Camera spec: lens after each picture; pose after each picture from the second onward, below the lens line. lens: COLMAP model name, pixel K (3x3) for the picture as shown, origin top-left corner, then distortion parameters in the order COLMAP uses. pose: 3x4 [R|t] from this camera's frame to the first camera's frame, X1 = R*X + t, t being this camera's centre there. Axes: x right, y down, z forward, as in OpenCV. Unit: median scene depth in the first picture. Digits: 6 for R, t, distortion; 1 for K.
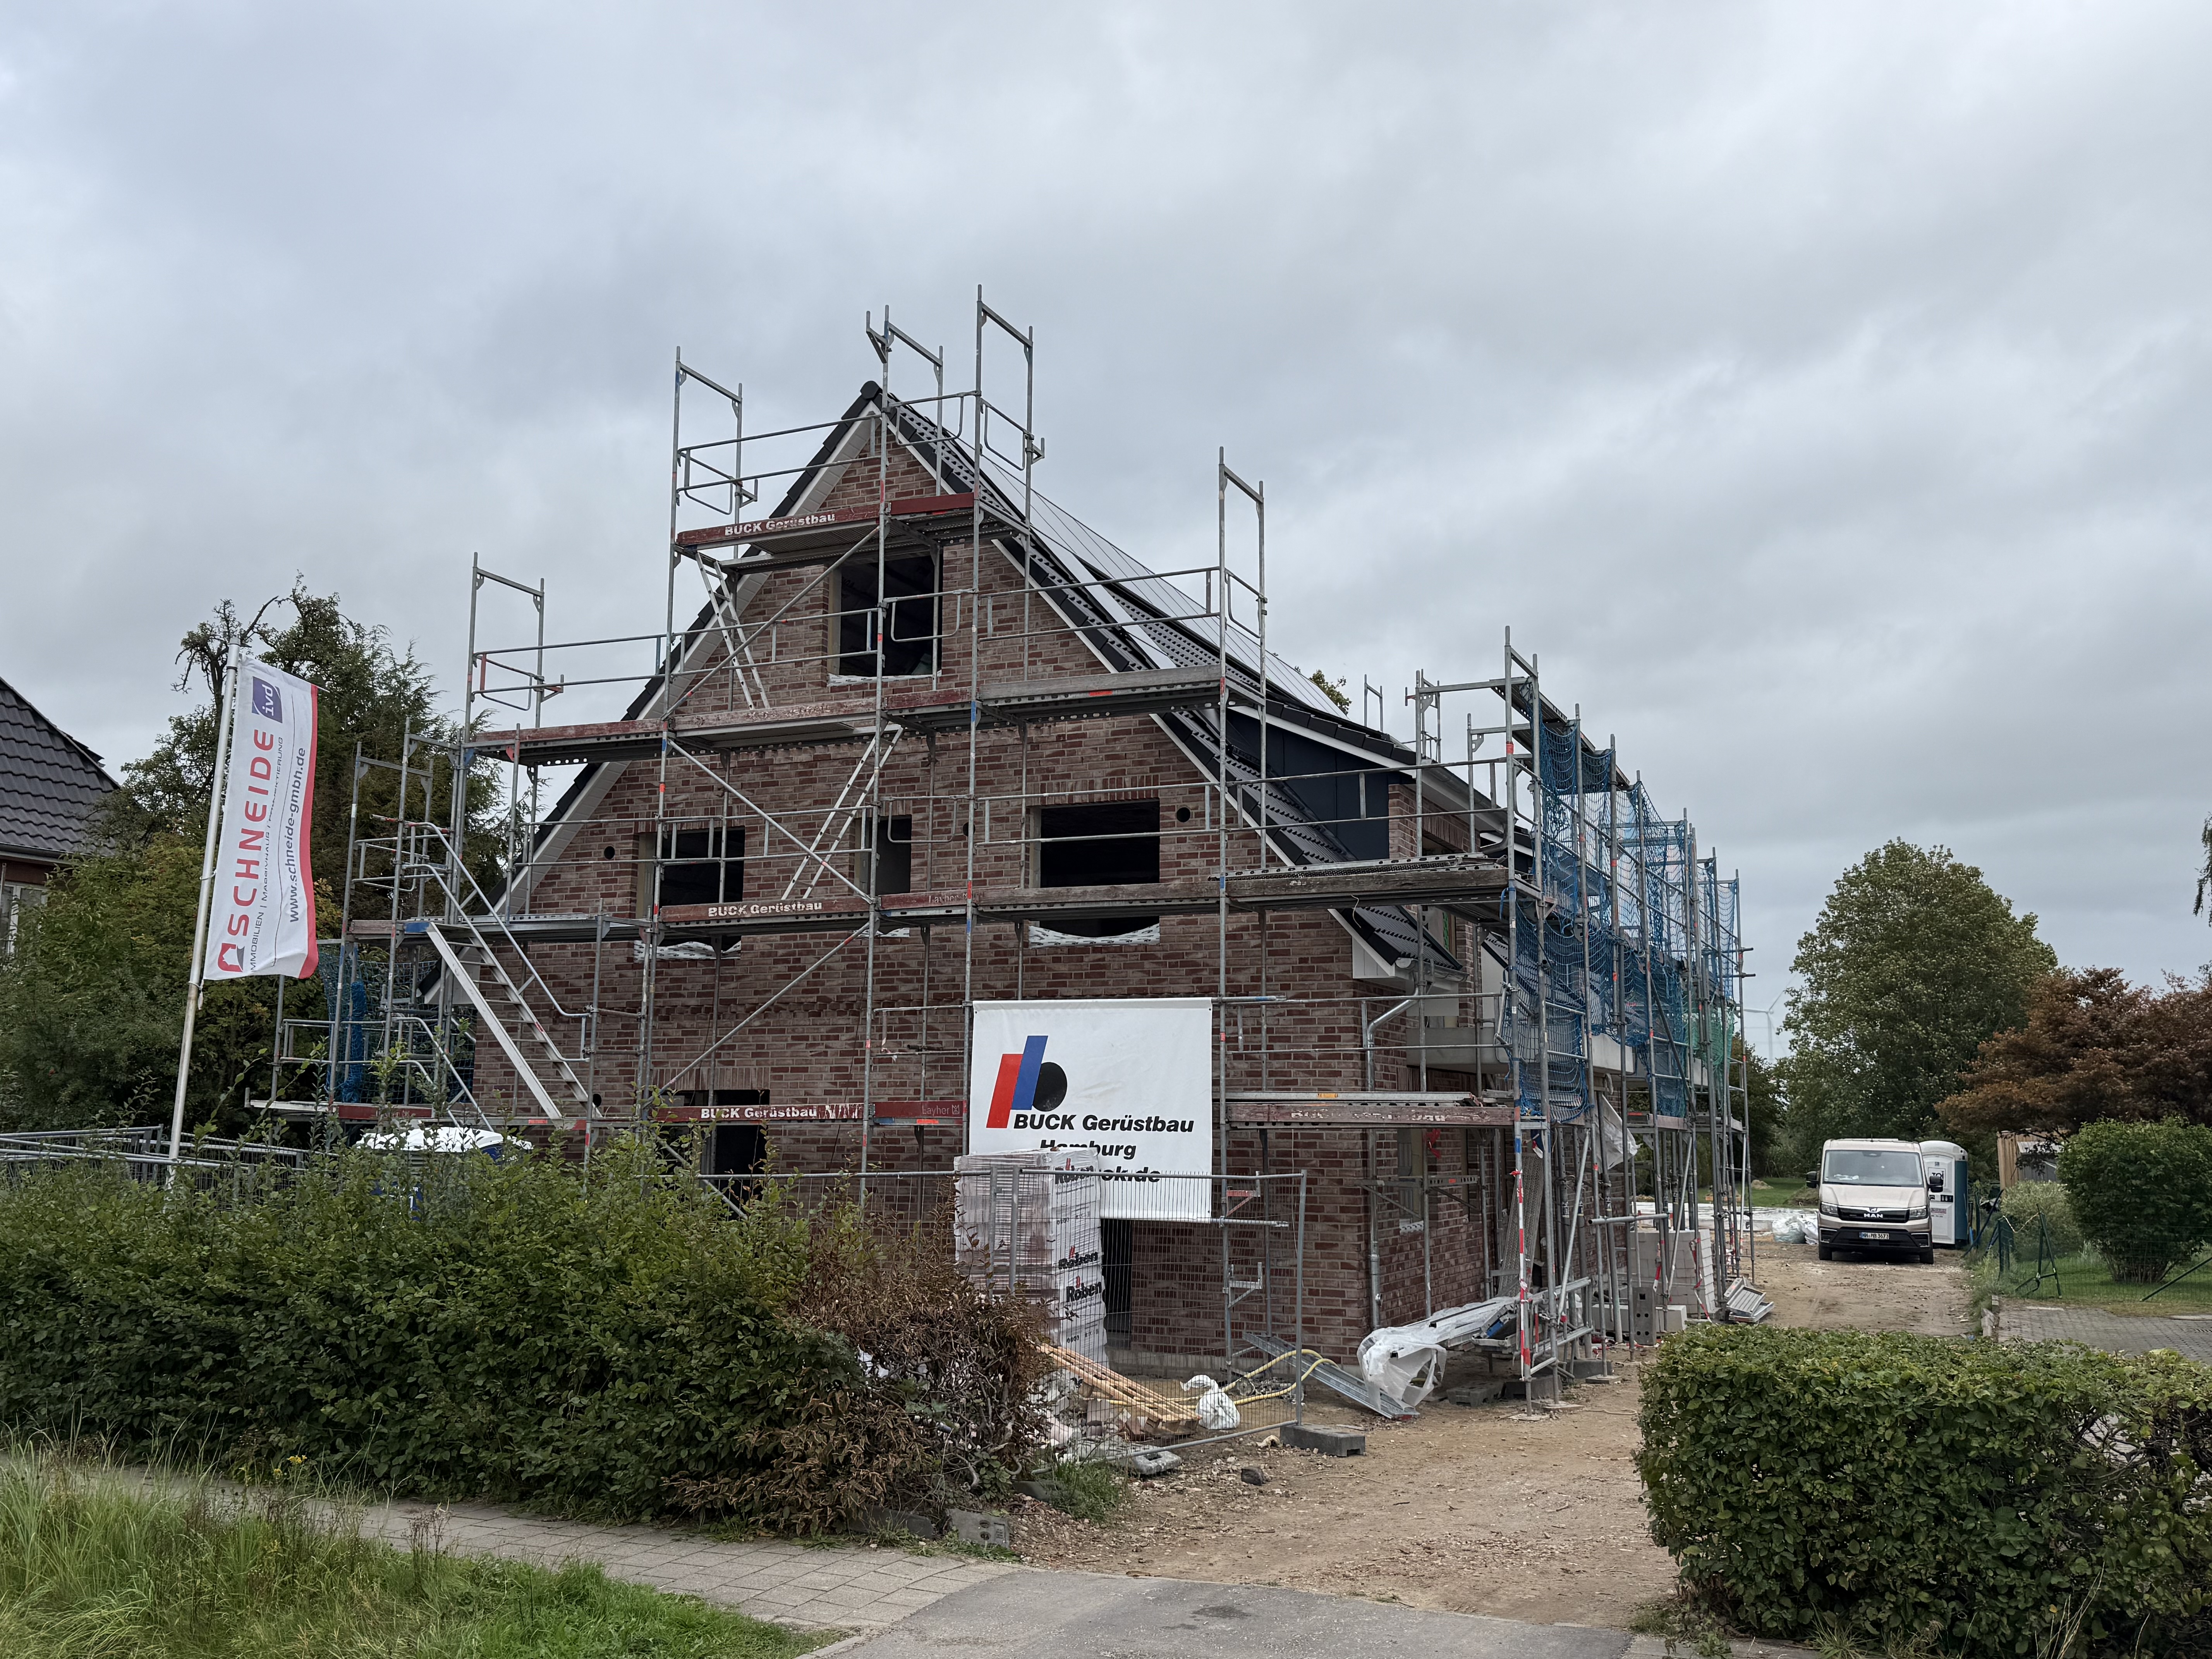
lens RADIAL K [[1948.9, 0, 1113.5], [0, 1948.9, 806.5], [0, 0, 1]] dist [-0.010300, 0.031272]
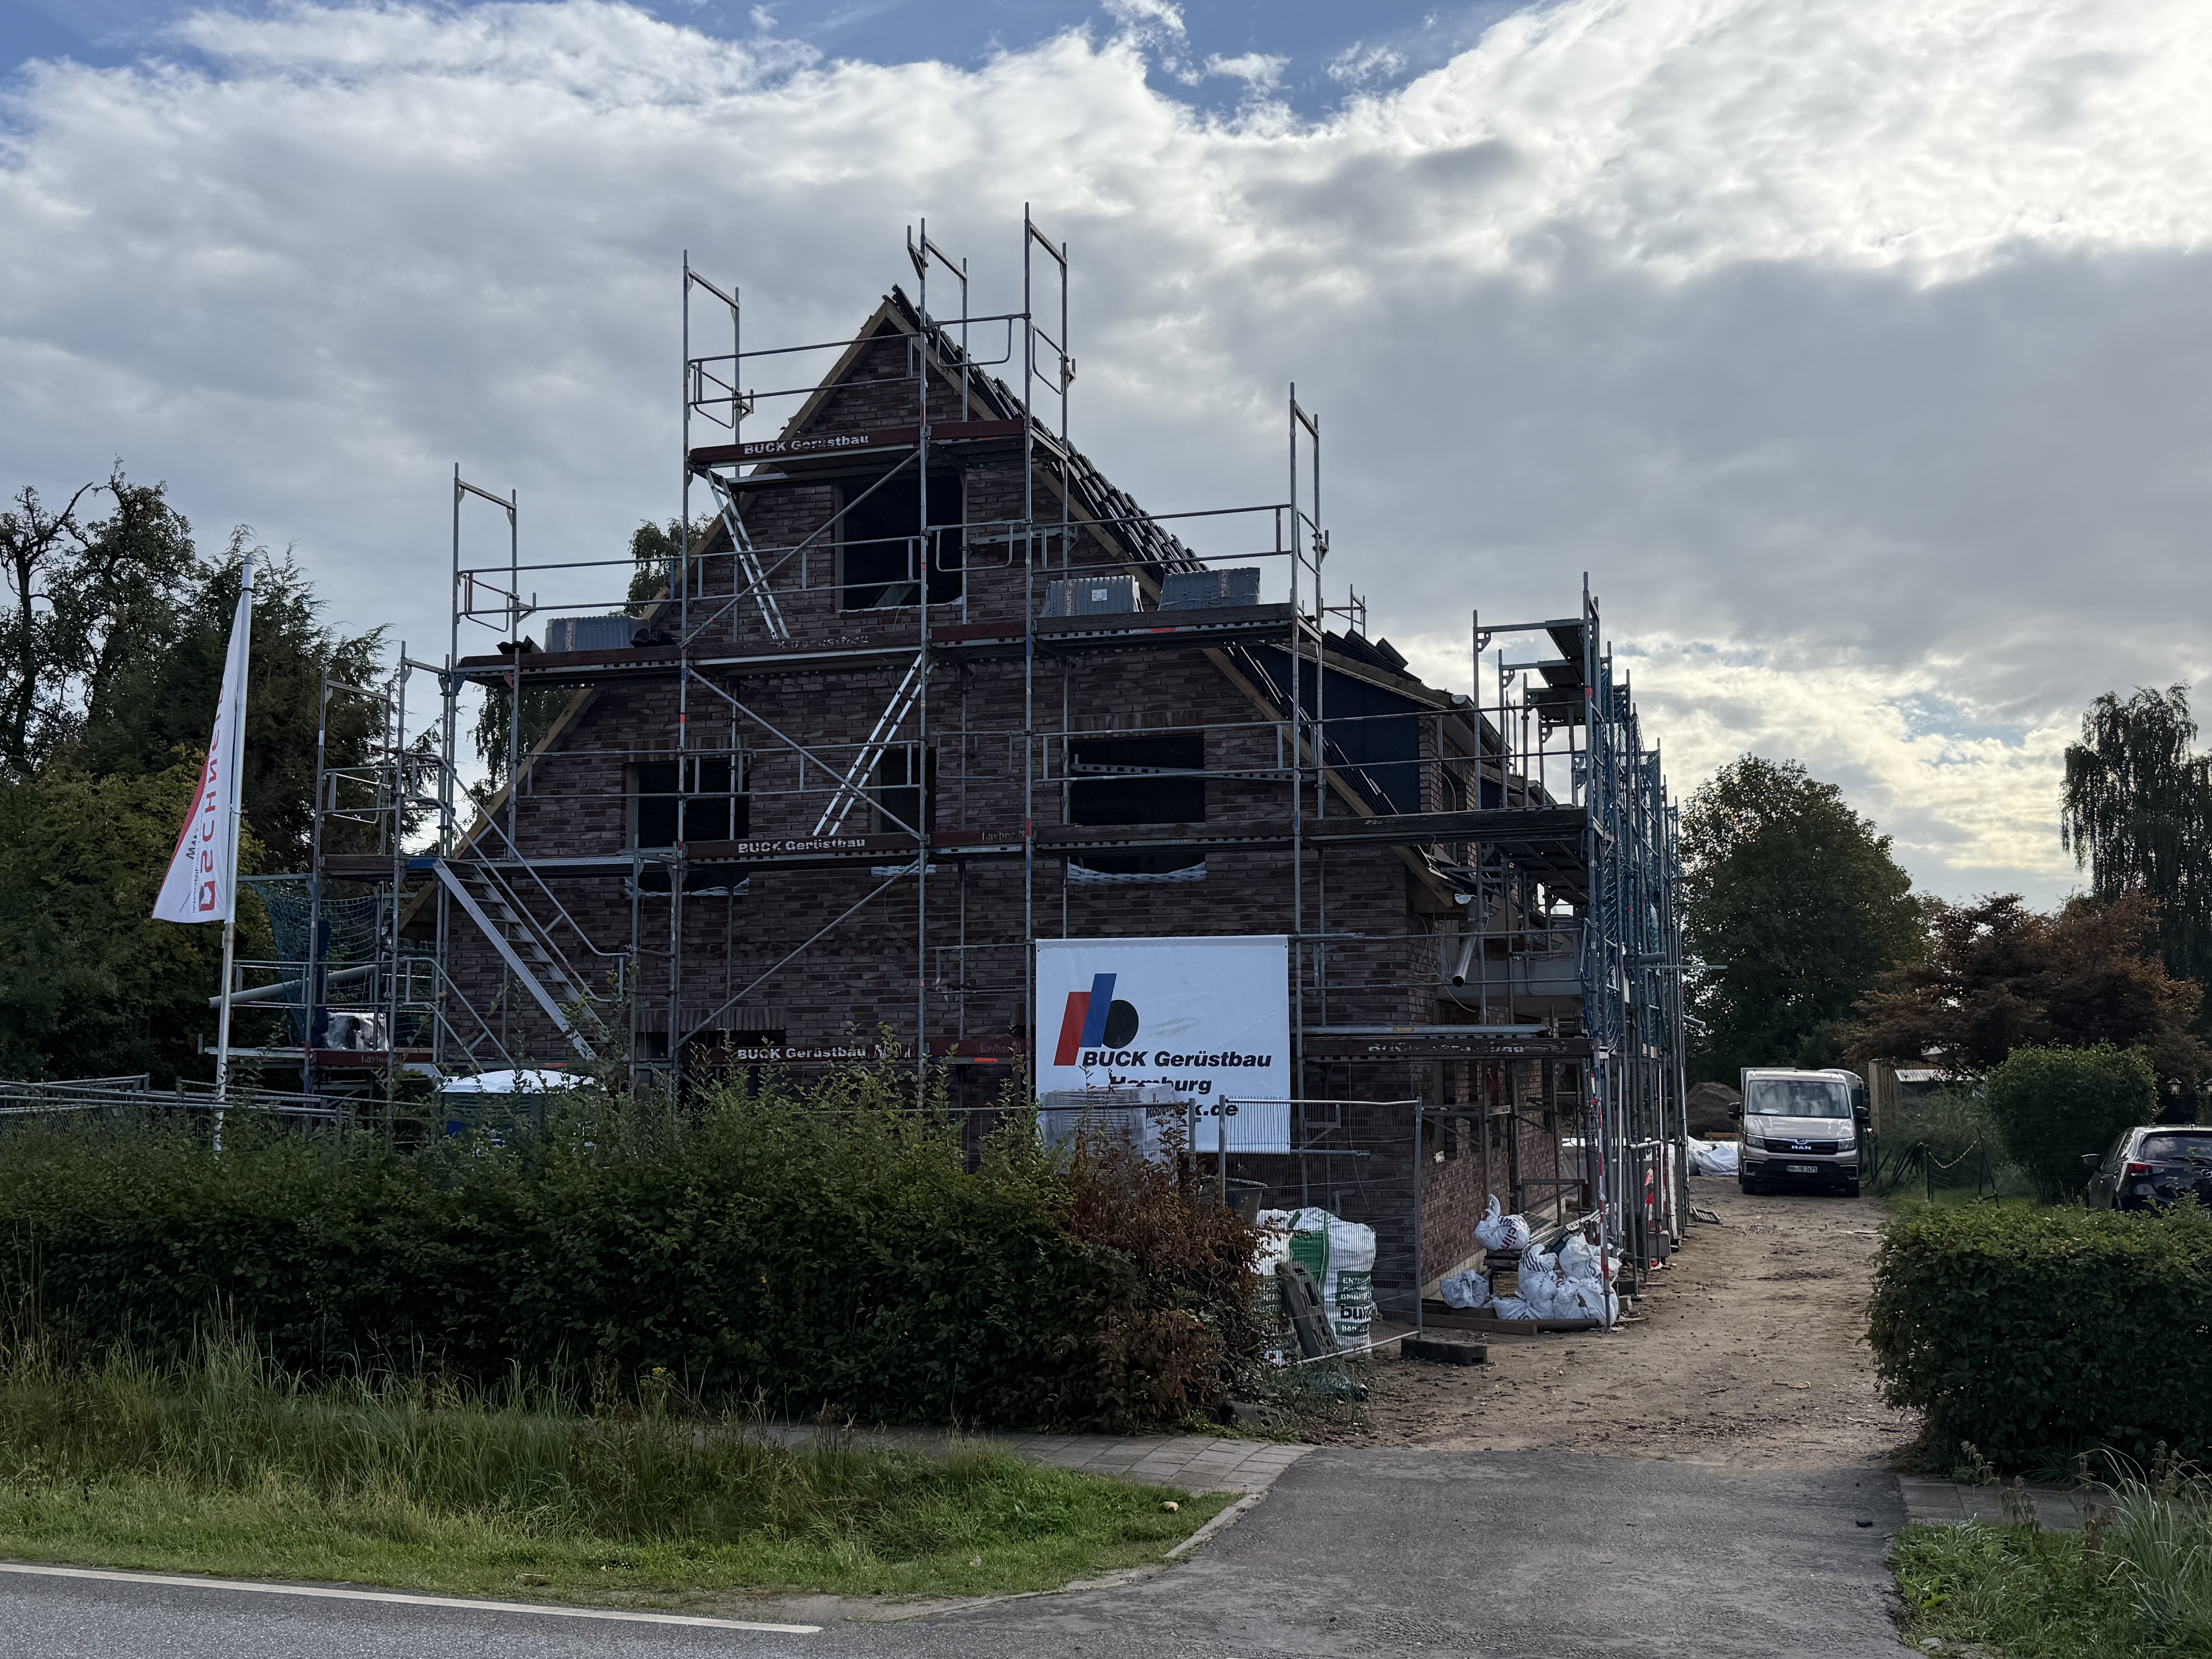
lens RADIAL K [[2246.7, 0, 1113.4], [0, 2246.7, 828.2], [0, 0, 1]] dist [-0.017995, 0.000000]
pose [[0.992041, 0.000241, 0.125912, -0.159869], [-0.007158, 0.998488, 0.054493, -0.017455], [-0.125708, -0.054961, 0.990544, -0.122732]]
